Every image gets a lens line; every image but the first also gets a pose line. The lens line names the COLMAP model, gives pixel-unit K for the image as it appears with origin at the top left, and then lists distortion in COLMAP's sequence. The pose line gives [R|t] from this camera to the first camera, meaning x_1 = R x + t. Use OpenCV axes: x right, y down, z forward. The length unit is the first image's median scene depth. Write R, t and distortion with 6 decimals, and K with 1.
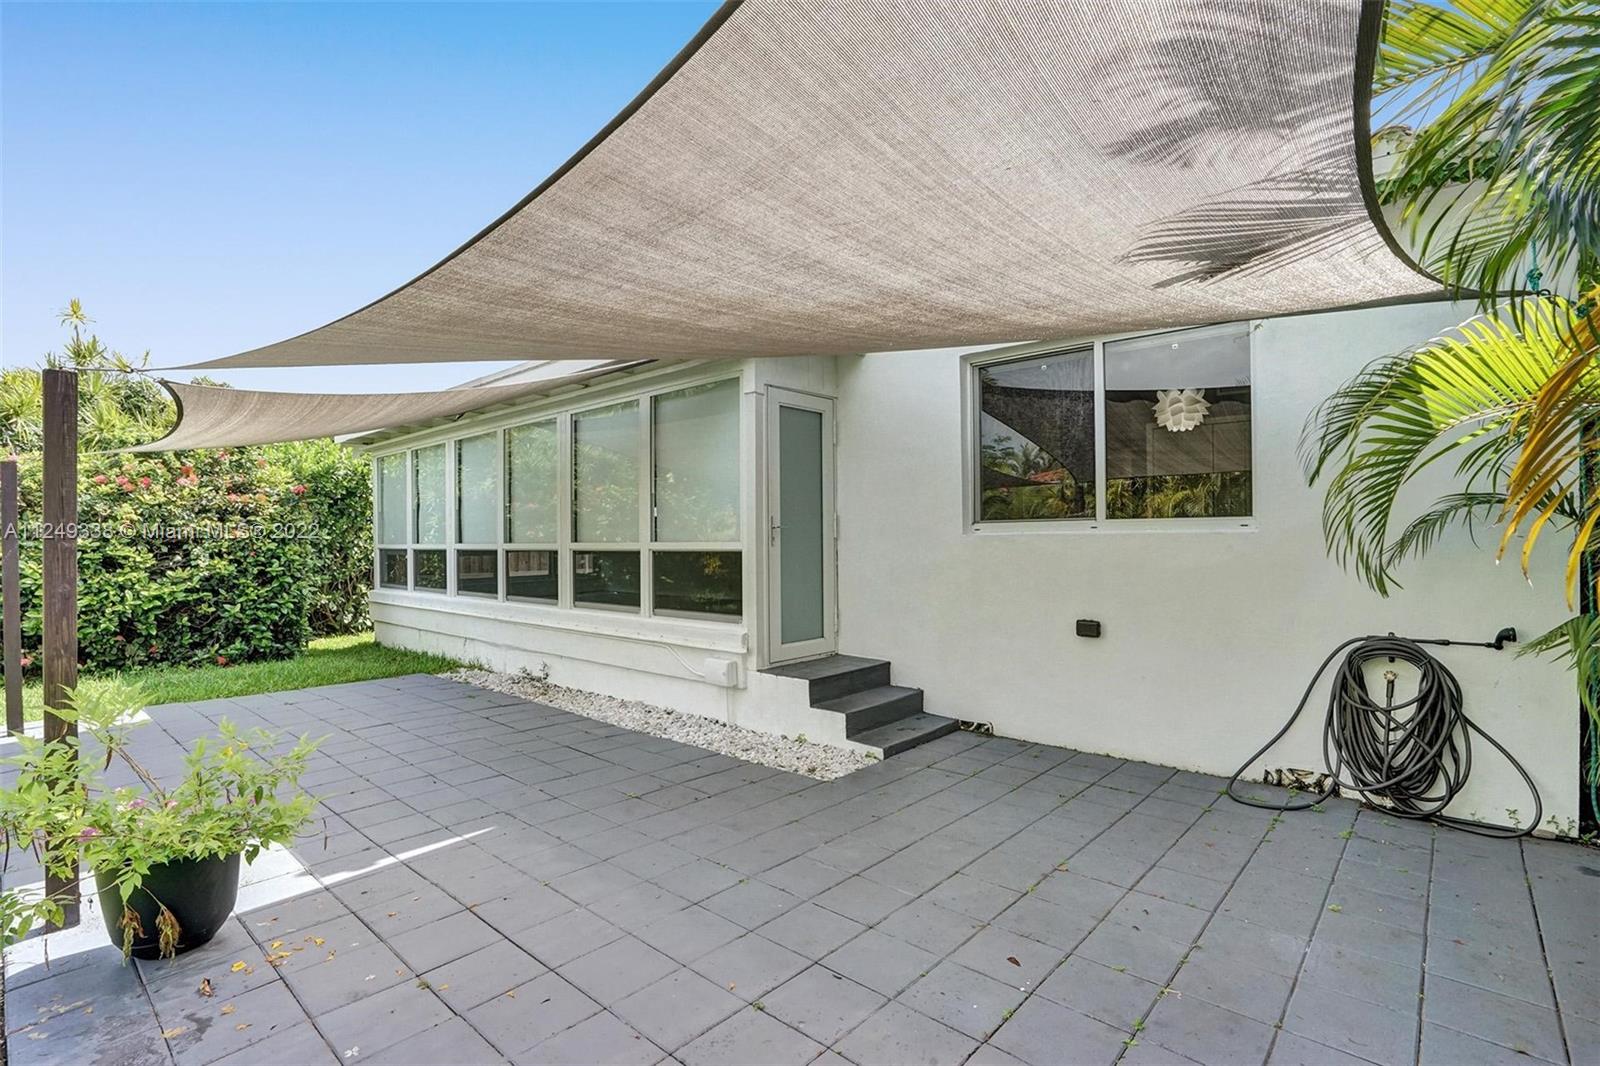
lens RADIAL K [[744.3, 0, 806.9], [0, 744.3, 539.7], [0, 0, 1]] dist [-0.029037, 0.004204]
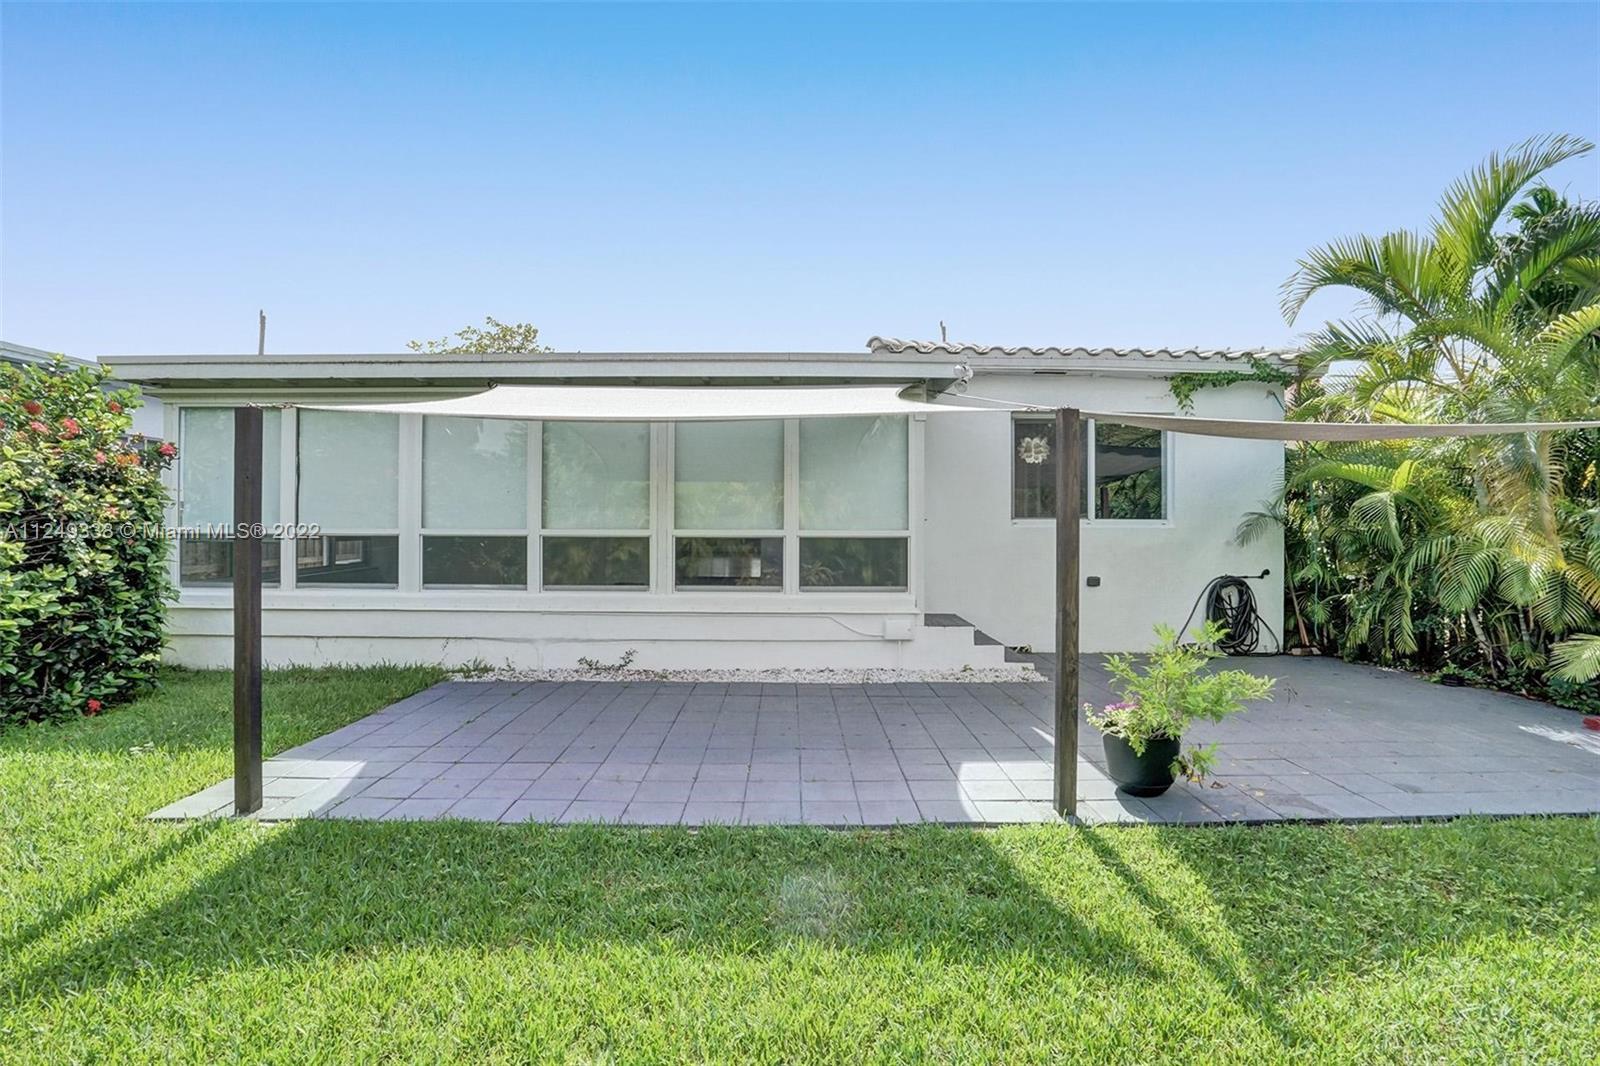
lens RADIAL K [[744.3, 0, 731.3], [0, 744.3, 521.4], [0, 0, 1]] dist [-0.029037, 0.004204]
pose [[0.750907, 0.016094, 0.660212, -1.198642], [-0.009172, 0.999861, -0.013941, 0.008866], [-0.660345, 0.004413, 0.750950, 0.213828]]
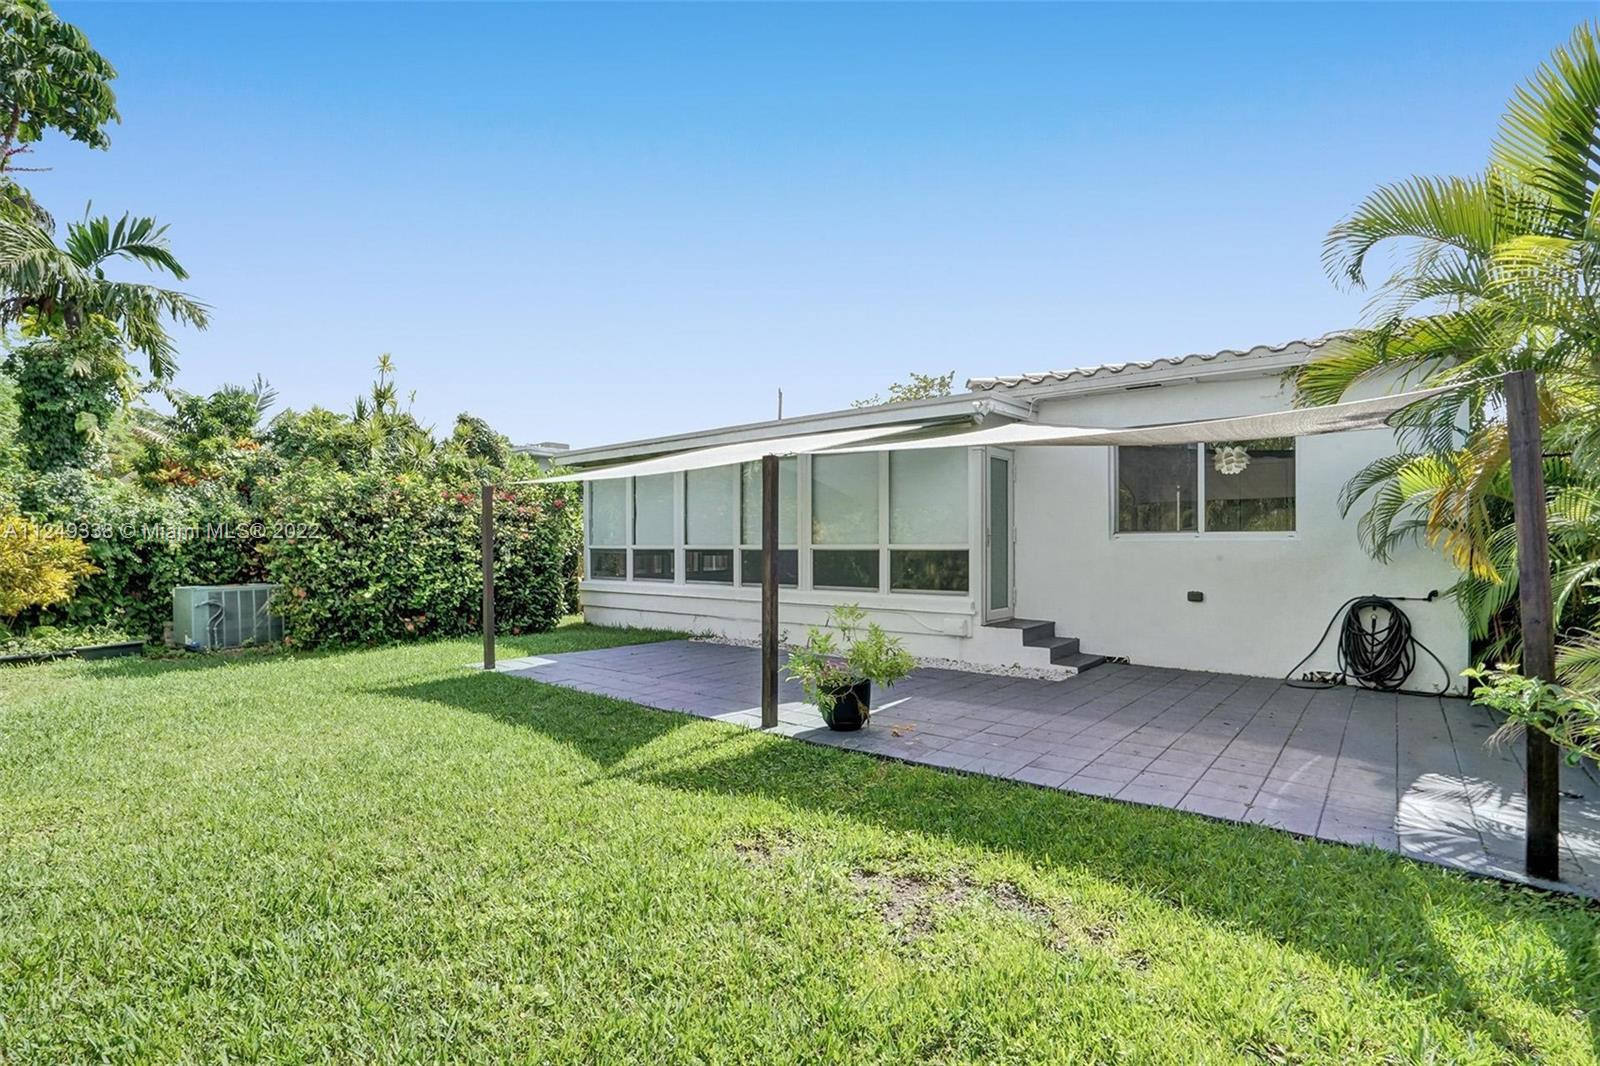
lens RADIAL K [[744.3, 0, 798.1], [0, 744.3, 546.6], [0, 0, 1]] dist [-0.029037, 0.004204]
pose [[0.999202, 0.004473, 0.039698, -0.508417], [-0.004737, 0.999967, 0.006574, -0.000378], [-0.039667, -0.006757, 0.999190, -0.551334]]
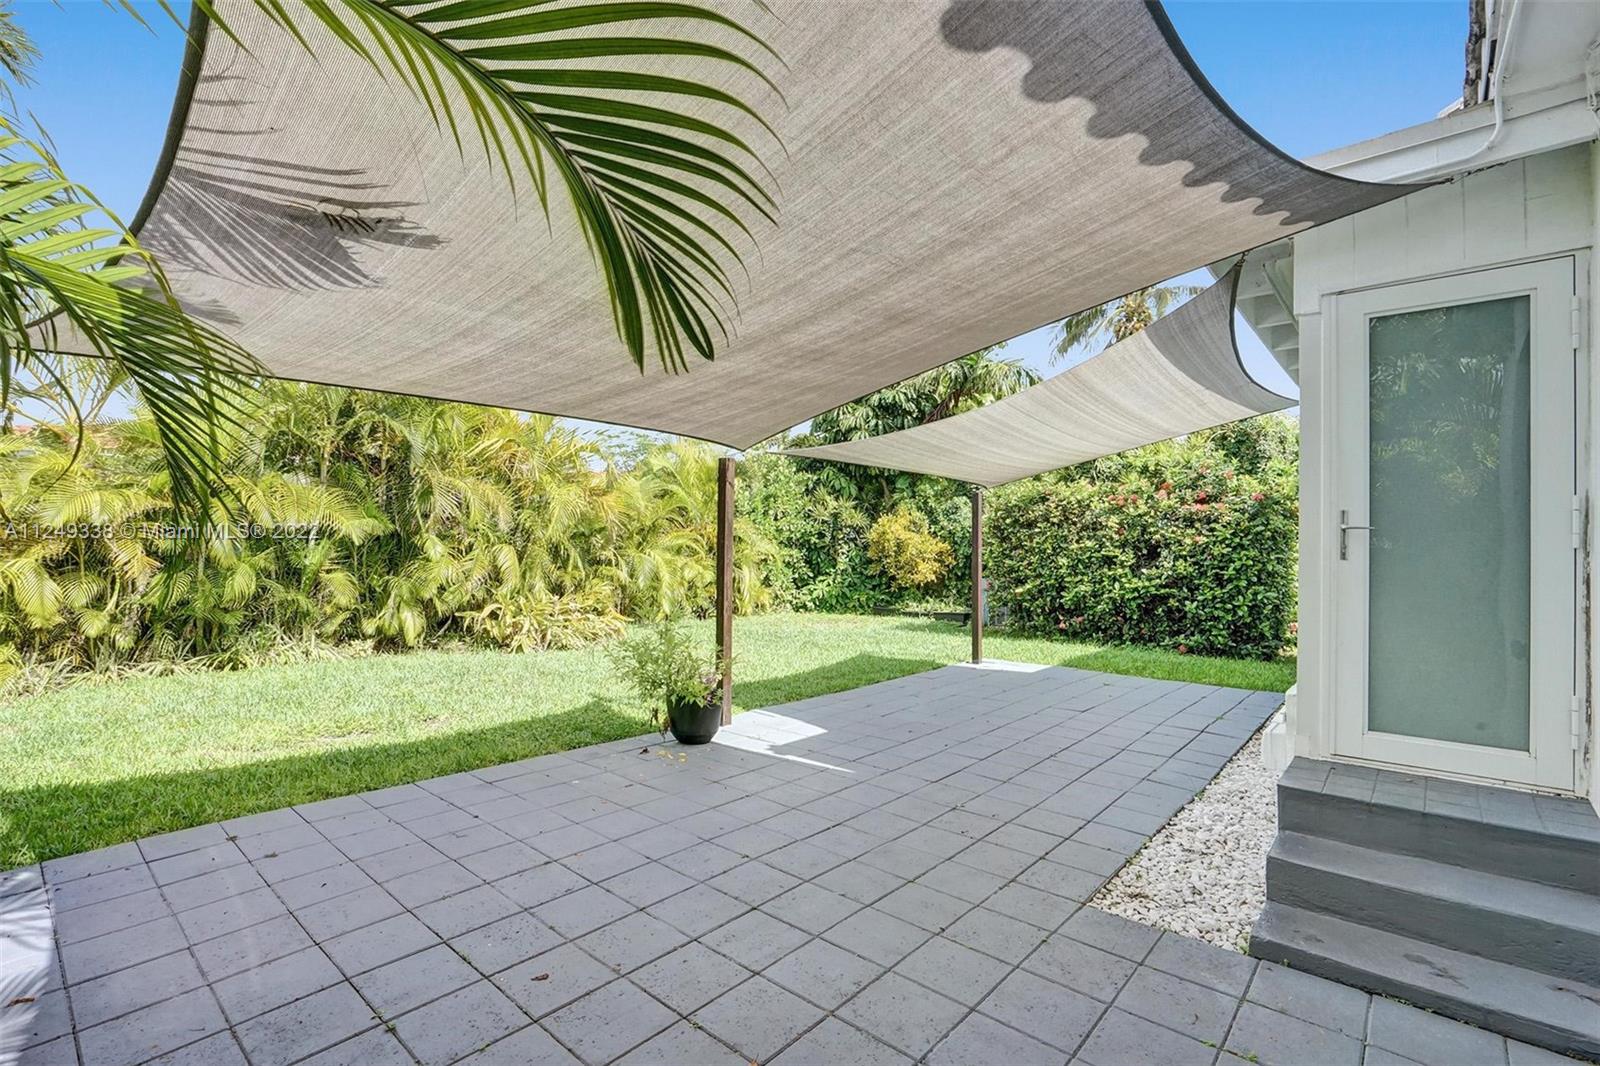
lens RADIAL K [[744.3, 0, 789.4], [0, 744.3, 540.0], [0, 0, 1]] dist [-0.029037, 0.004204]
pose [[0.002015, -0.001762, -0.999996, 0.532223], [-0.007006, 0.999974, -0.001776, 0.000016], [0.999973, 0.007010, 0.002003, 0.563683]]
